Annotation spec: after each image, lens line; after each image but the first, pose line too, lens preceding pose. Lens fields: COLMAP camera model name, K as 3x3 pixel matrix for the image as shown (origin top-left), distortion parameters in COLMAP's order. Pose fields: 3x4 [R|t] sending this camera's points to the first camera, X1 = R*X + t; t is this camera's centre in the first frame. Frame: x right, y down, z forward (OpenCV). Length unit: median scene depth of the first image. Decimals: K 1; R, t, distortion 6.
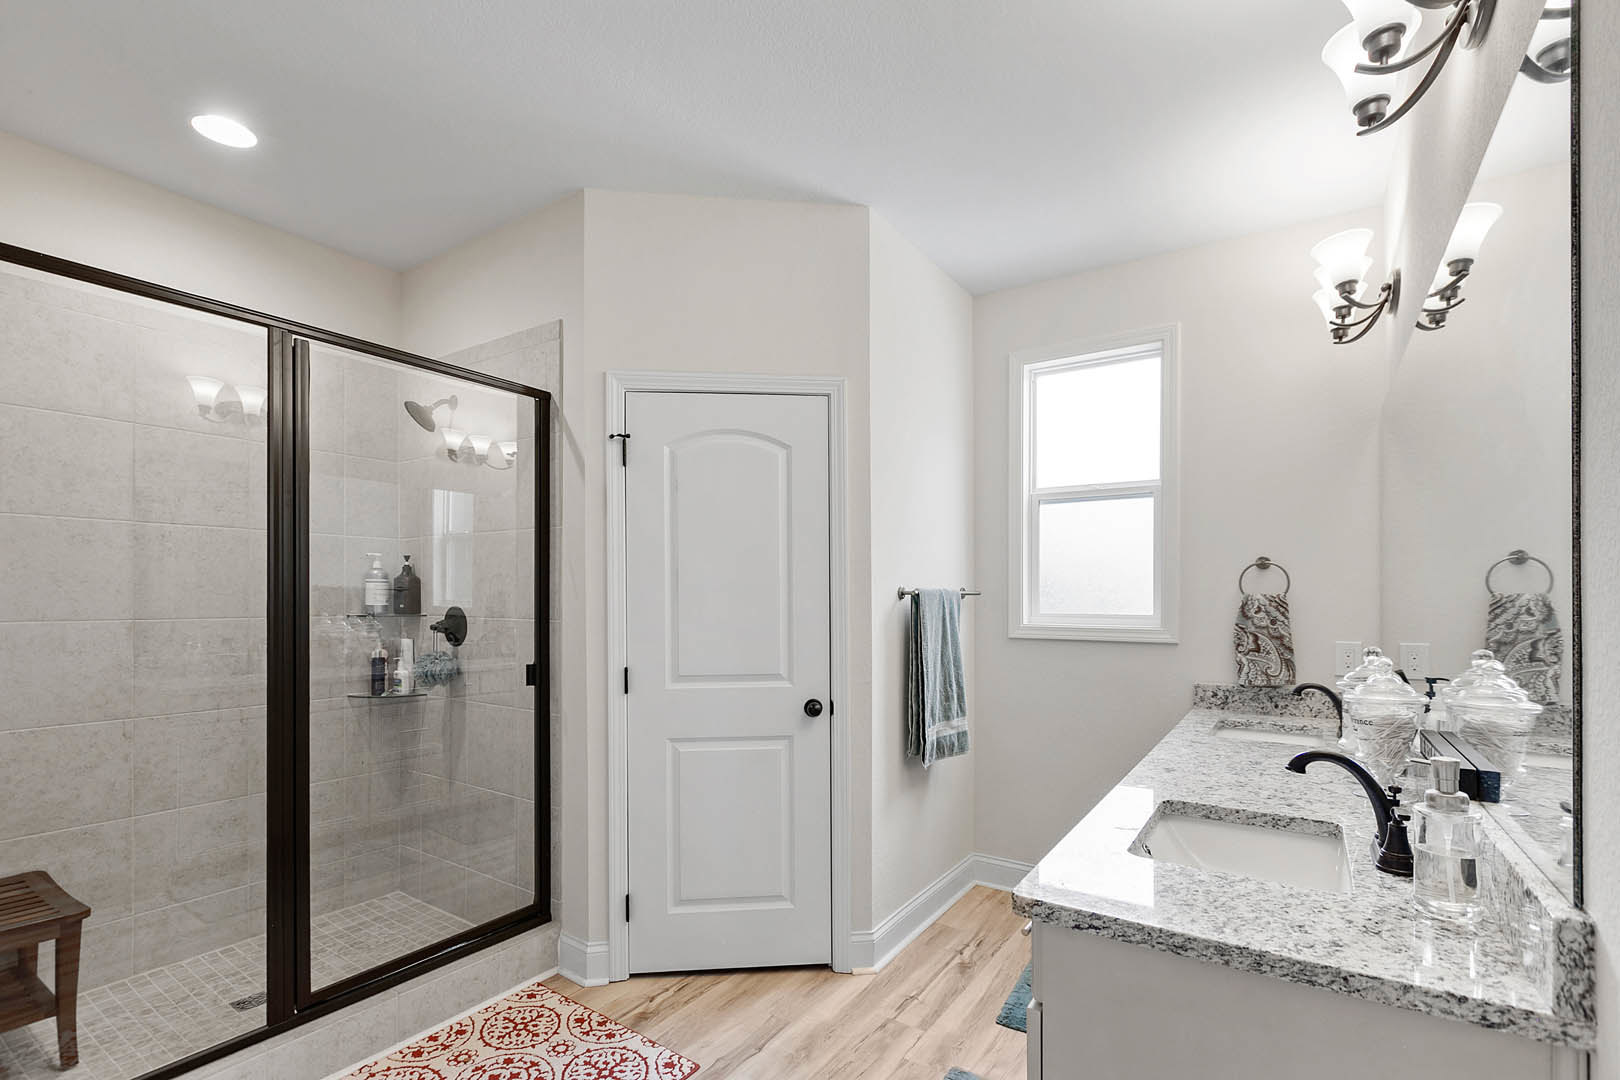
lens RADIAL K [[728.8, 0, 798.5], [0, 728.8, 592.4], [0, 0, 1]] dist [0.000322, -0.000434]
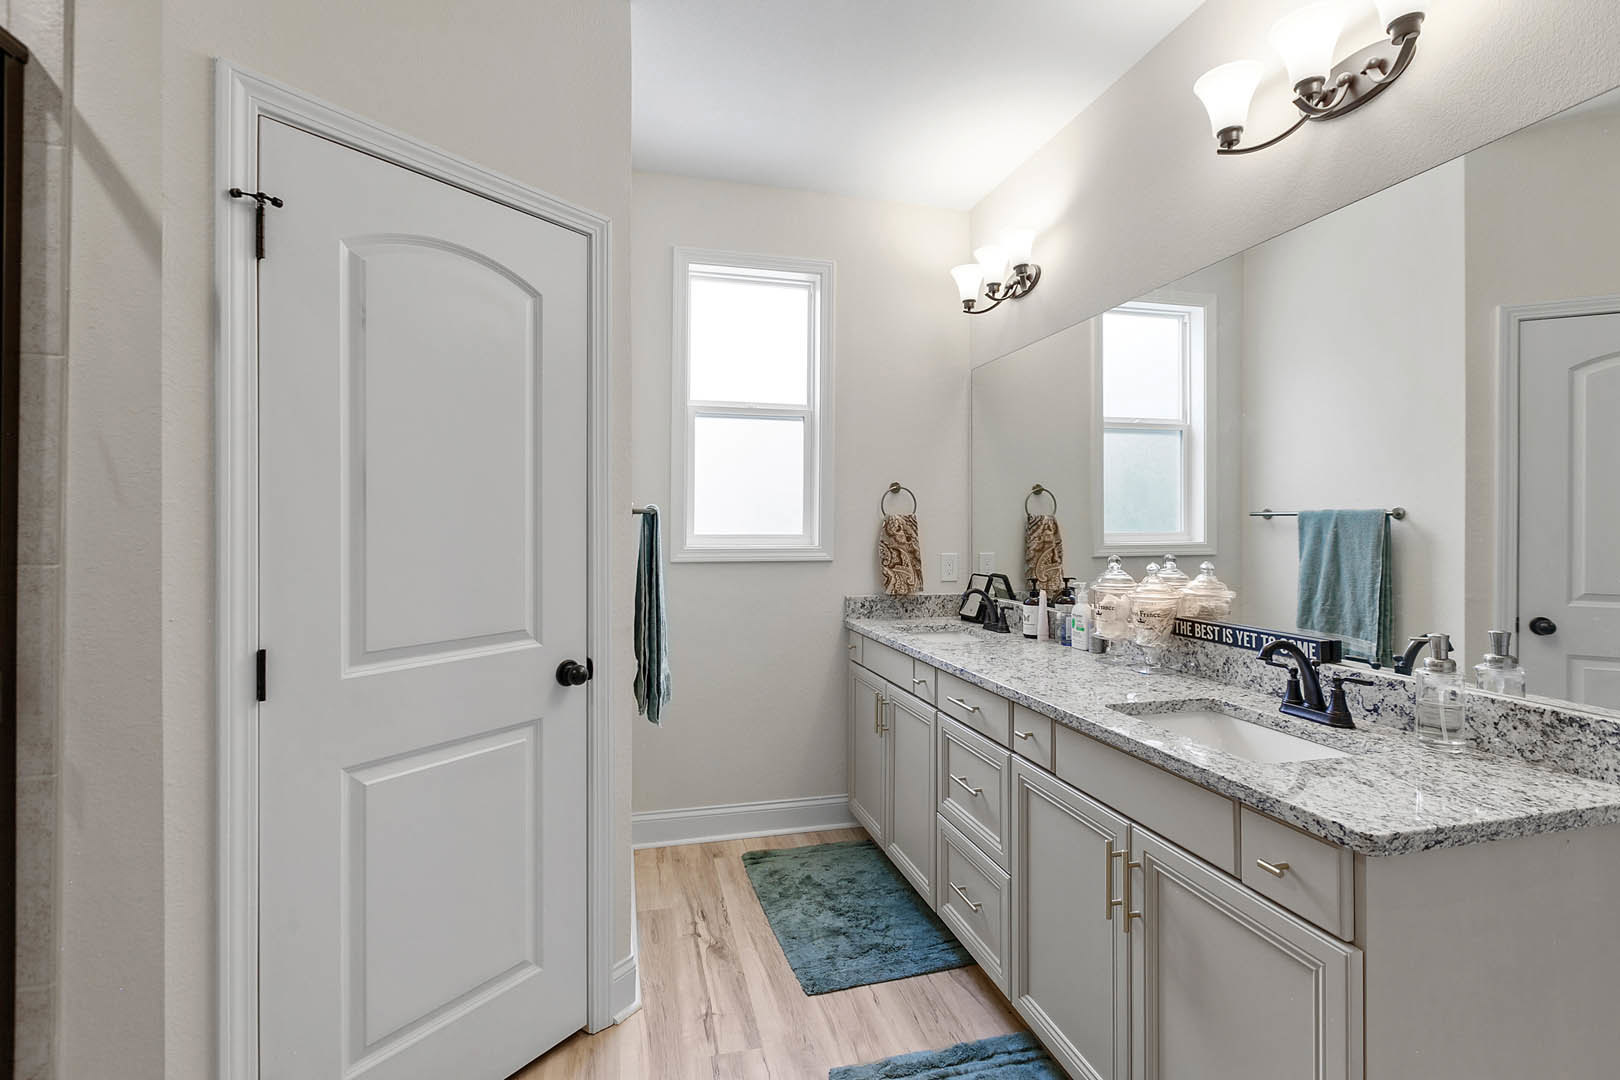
lens RADIAL K [[728.8, 0, 795.9], [0, 728.8, 512.7], [0, 0, 1]] dist [0.000322, -0.000434]
pose [[0.677362, 0.007335, 0.735613, -0.349621], [-0.005904, 0.999972, -0.004534, 0.005655], [-0.735626, -0.001272, 0.677387, 0.362455]]
